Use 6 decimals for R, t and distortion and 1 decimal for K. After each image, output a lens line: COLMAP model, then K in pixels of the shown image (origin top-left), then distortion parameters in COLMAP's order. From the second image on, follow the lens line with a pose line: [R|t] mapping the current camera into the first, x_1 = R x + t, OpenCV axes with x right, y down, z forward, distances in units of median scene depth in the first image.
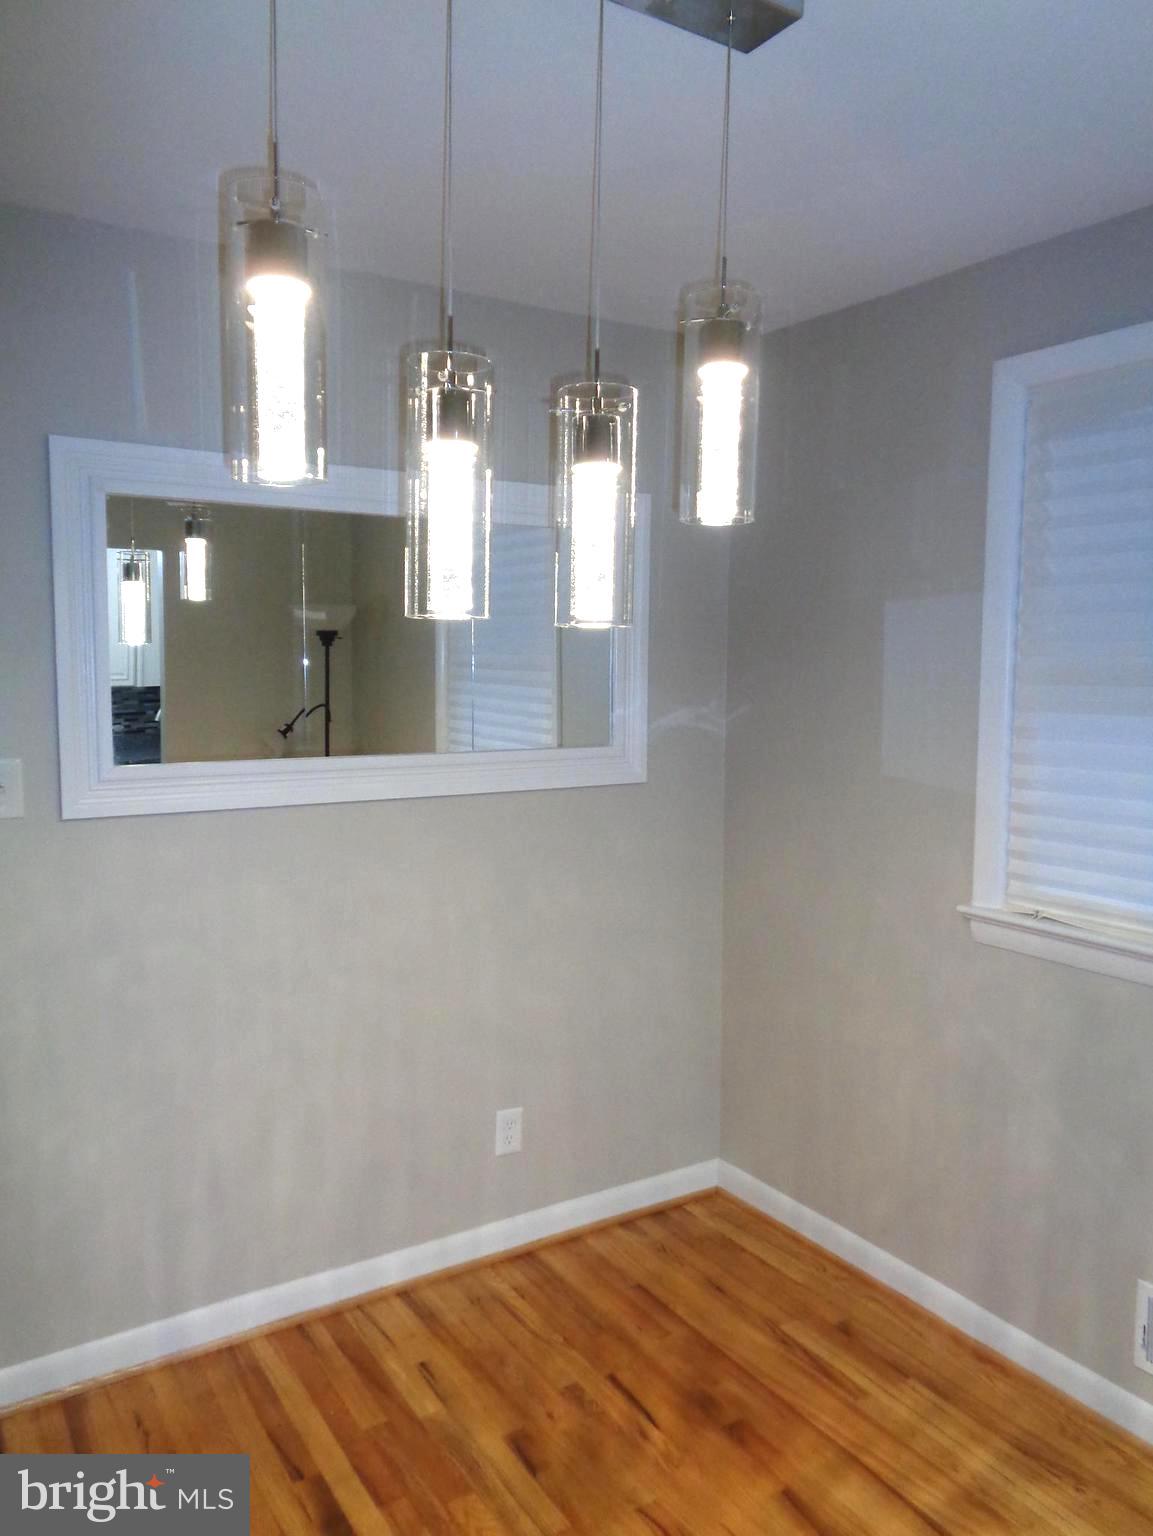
lens RADIAL K [[1152.7, 0, 579.2], [0, 1152.7, 767.0], [0, 0, 1]] dist [0.001595, 0.002719]
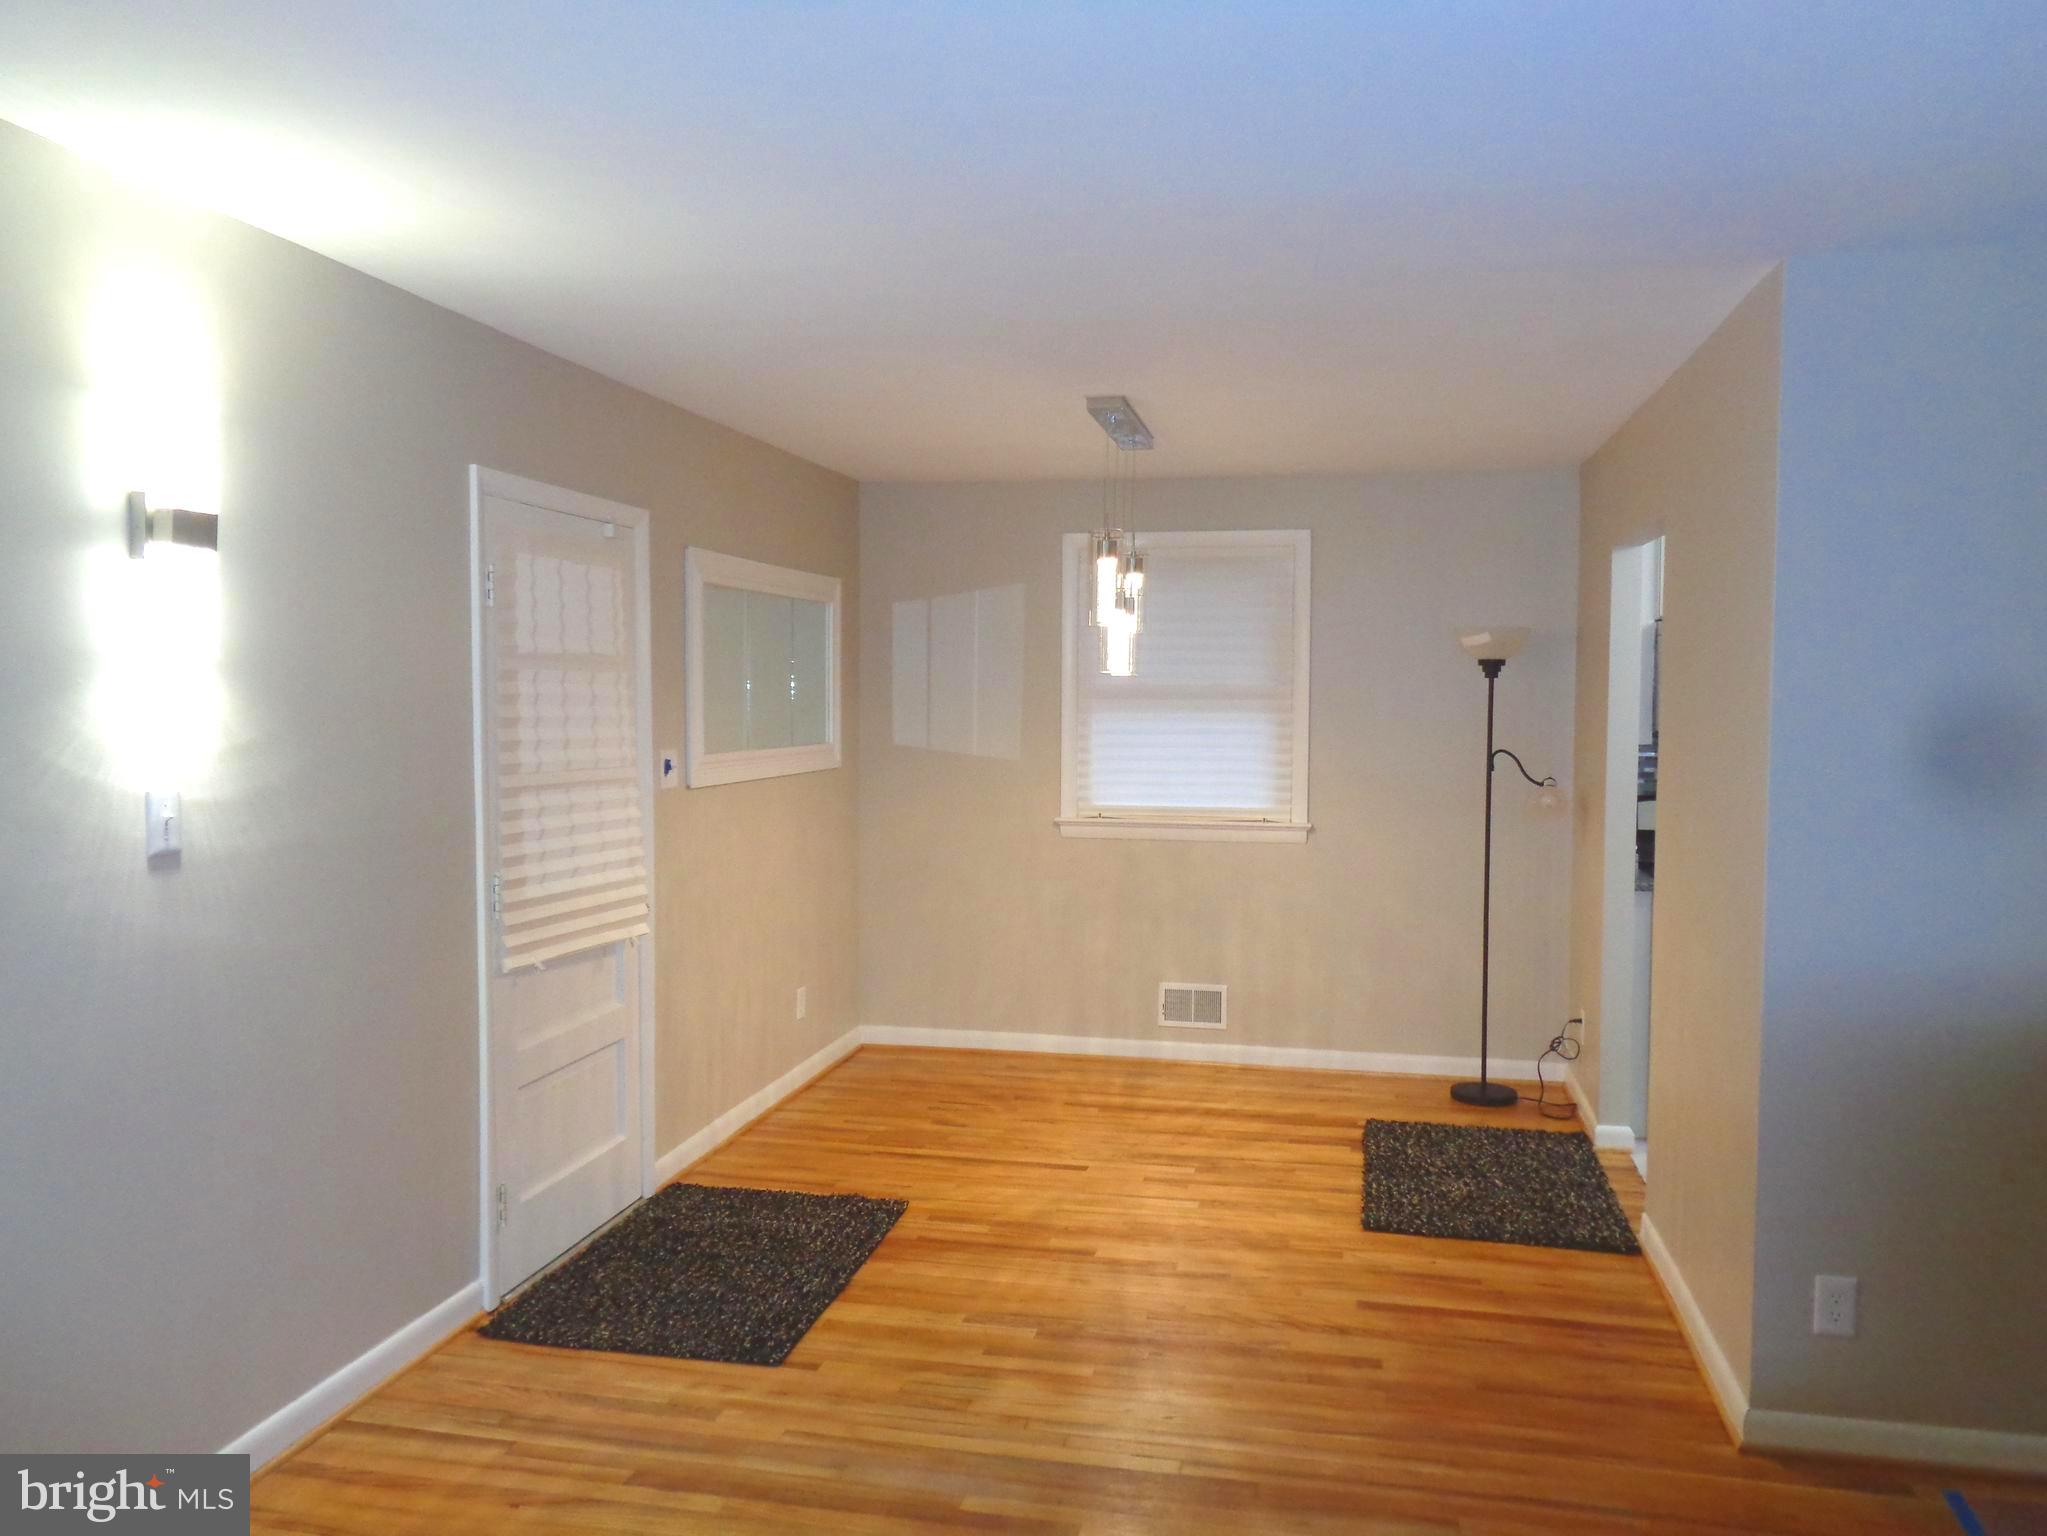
lens RADIAL K [[1536.2, 0, 1020.3], [0, 1536.2, 762.4], [0, 0, 1]] dist [0.001595, 0.002719]
pose [[0.708221, -0.036425, 0.705051, -1.394985], [0.065417, 0.997757, -0.014164, 0.059783], [-0.702954, 0.056154, 0.709015, -0.693941]]
